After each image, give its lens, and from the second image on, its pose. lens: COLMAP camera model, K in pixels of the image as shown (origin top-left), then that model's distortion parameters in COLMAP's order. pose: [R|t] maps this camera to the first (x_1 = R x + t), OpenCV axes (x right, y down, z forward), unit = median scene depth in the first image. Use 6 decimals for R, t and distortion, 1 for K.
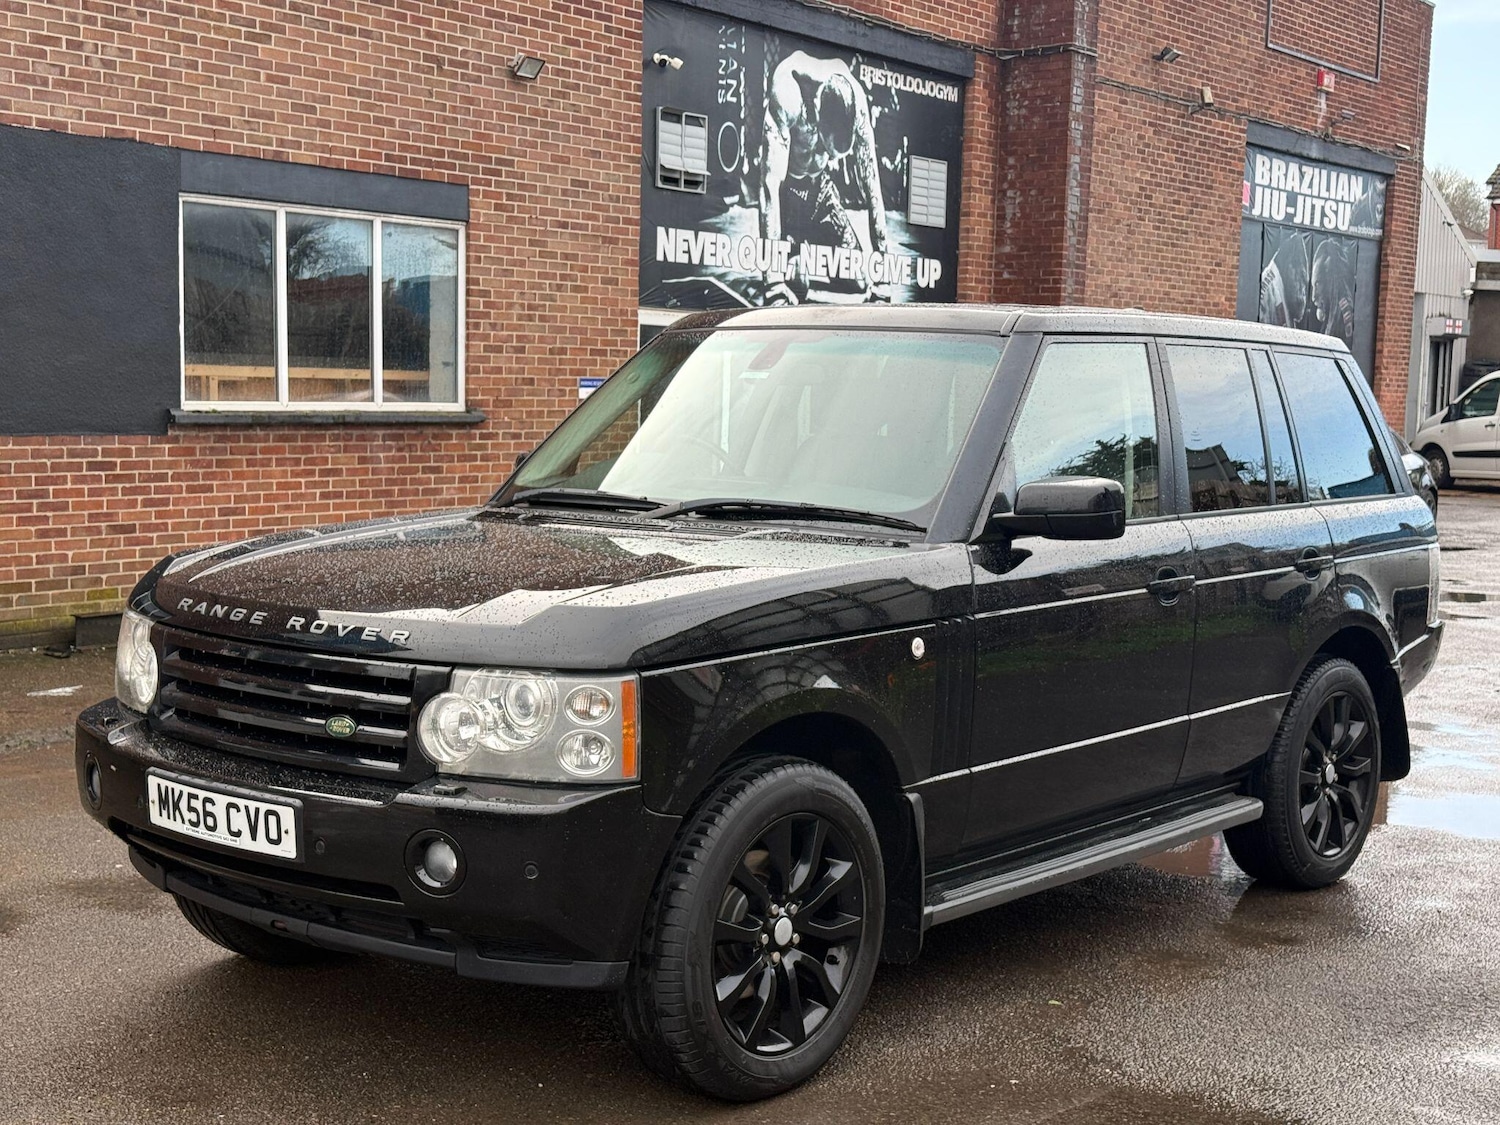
lens RADIAL K [[2112.0, 0, 750.0], [0, 2112.0, 562.5], [0, 0, 1]] dist [0.220265, -0.515015]
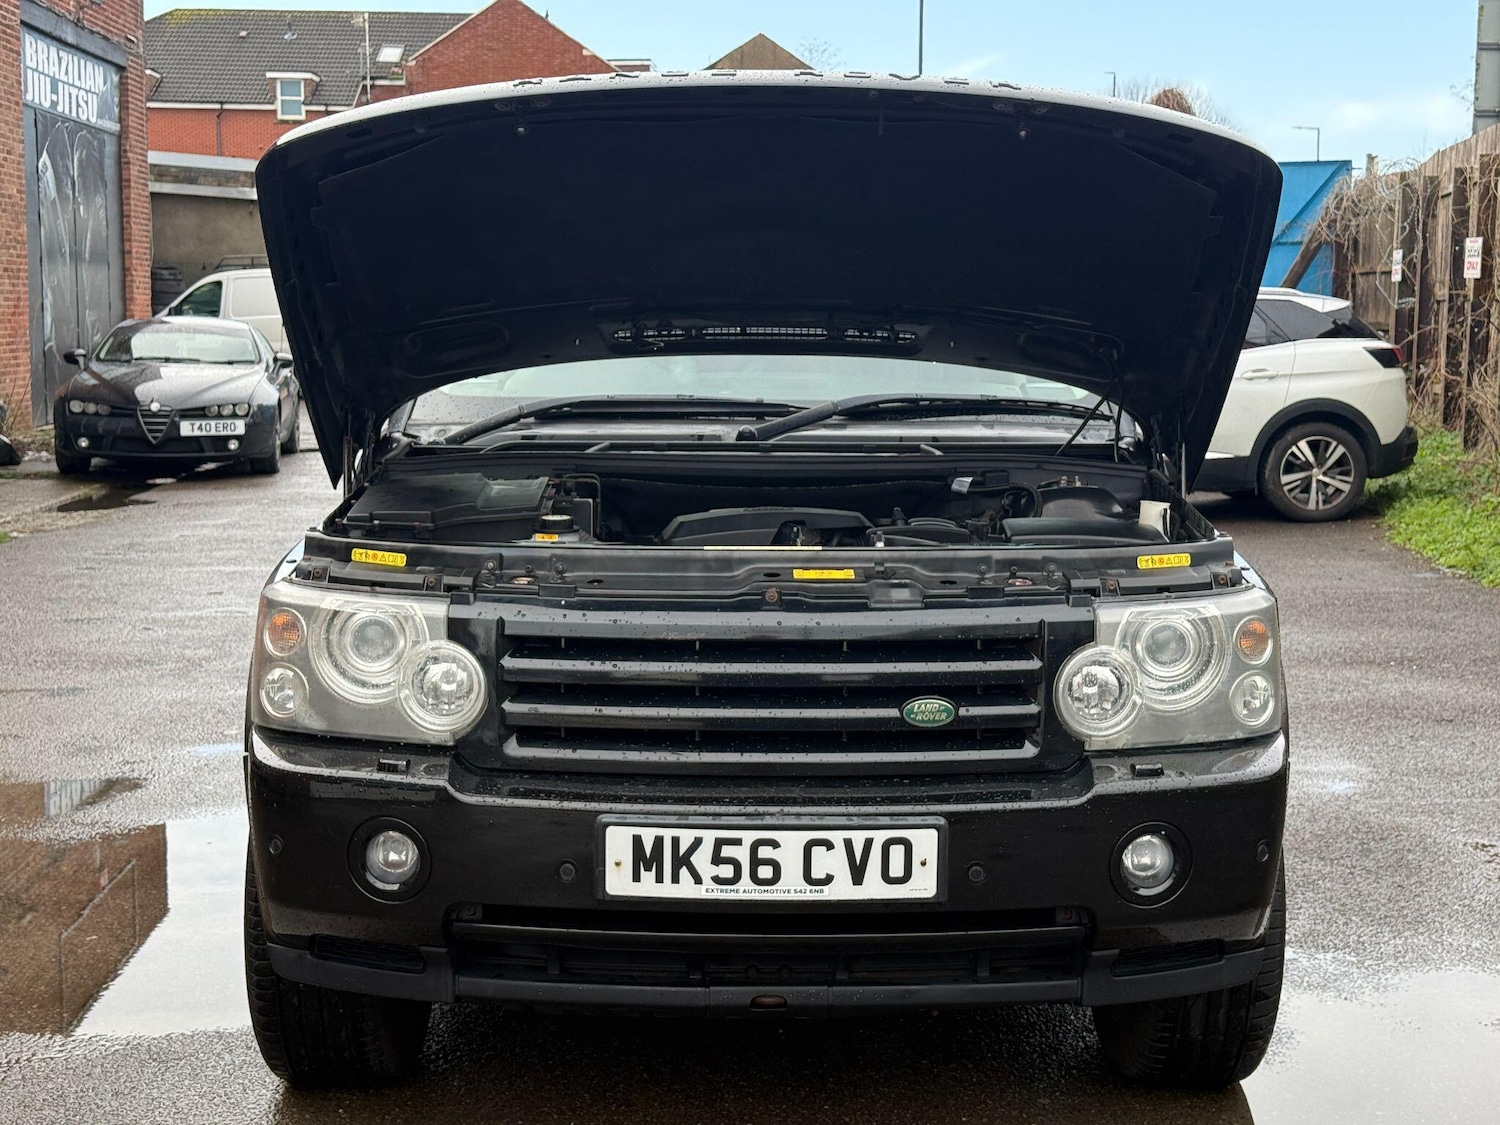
lens RADIAL K [[2109.6, 0, 763.5], [0, 2109.6, 539.1], [0, 0, 1]] dist [0.220726, -0.507269]
pose [[0.759120, -0.087004, 0.645111, -0.251640], [0.066735, 0.996208, 0.055827, -0.010032], [-0.647521, 0.000672, 0.762047, 0.169275]]
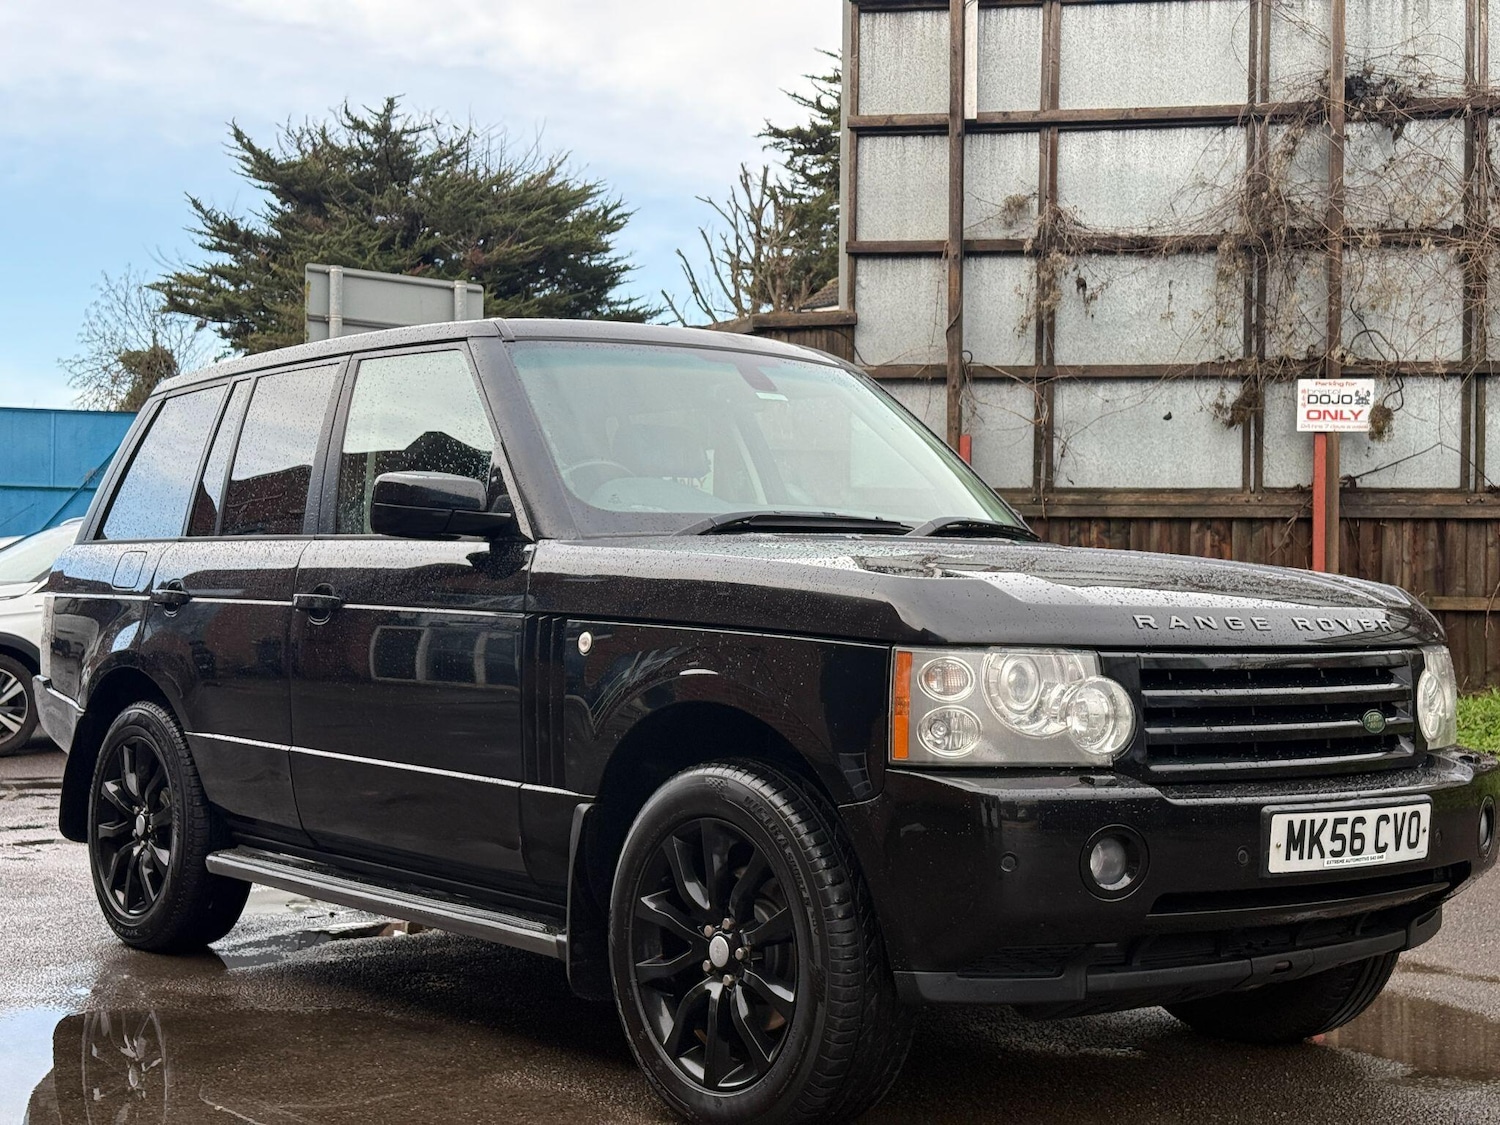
lens RADIAL K [[2112.0, 0, 750.0], [0, 2112.0, 562.5], [0, 0, 1]] dist [0.220265, -0.515015]
pose [[0.182893, -0.005281, 0.983119, -0.427118], [0.079676, 0.996776, -0.009468, -0.002882], [-0.979899, 0.080063, 0.182724, 0.389644]]
